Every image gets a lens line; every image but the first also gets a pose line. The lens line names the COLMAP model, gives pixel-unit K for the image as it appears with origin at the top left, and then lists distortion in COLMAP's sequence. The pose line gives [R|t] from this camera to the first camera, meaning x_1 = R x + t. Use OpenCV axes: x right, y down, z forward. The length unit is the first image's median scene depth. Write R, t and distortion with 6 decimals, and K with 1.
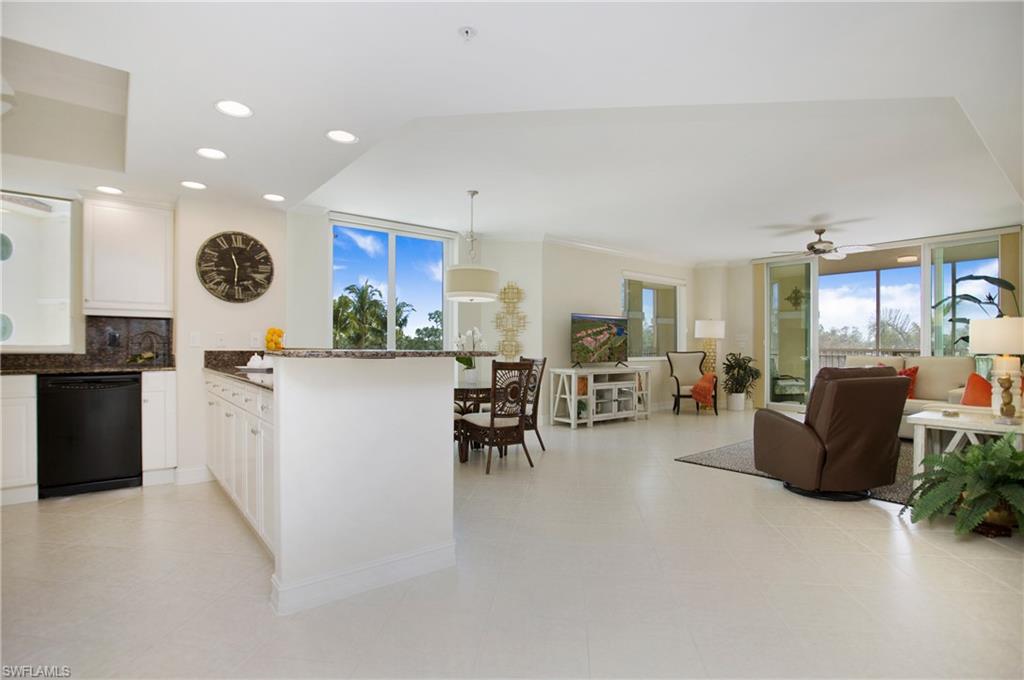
lens RADIAL K [[501.0, 0, 529.3], [0, 501.0, 340.3], [0, 0, 1]] dist [-0.028656, 0.018965]
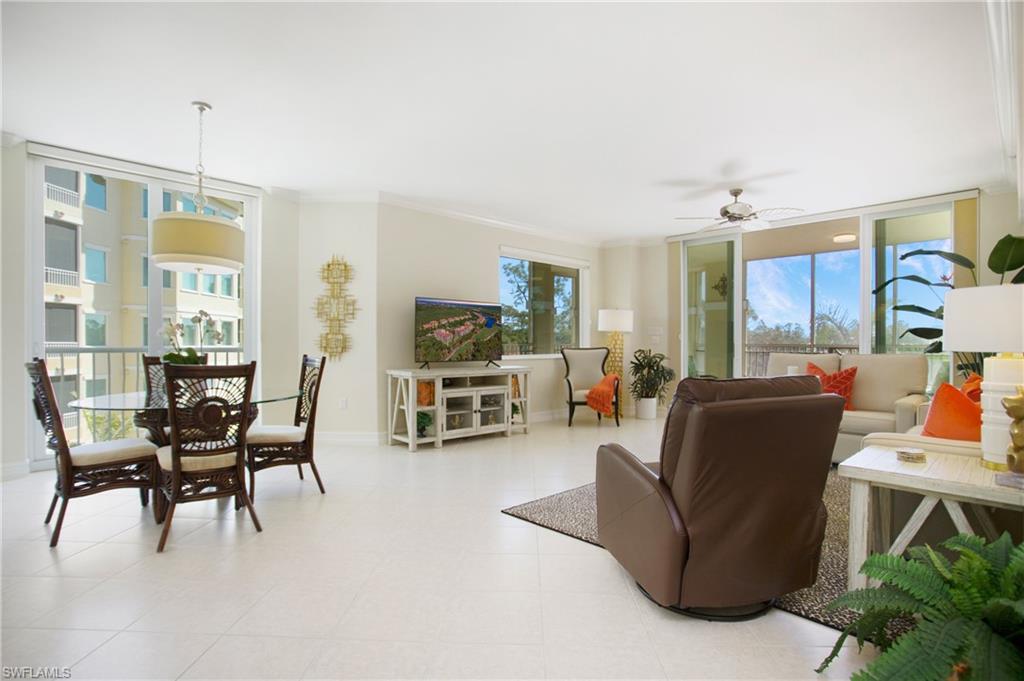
lens RADIAL K [[504.4, 0, 501.5], [0, 504.4, 338.0], [0, 0, 1]] dist [-0.049920, 0.020665]
pose [[0.999092, 0.000548, 0.042597, 0.175407], [-0.000694, 0.999994, 0.003428, 0.004960], [-0.042595, -0.003455, 0.999086, 0.225467]]
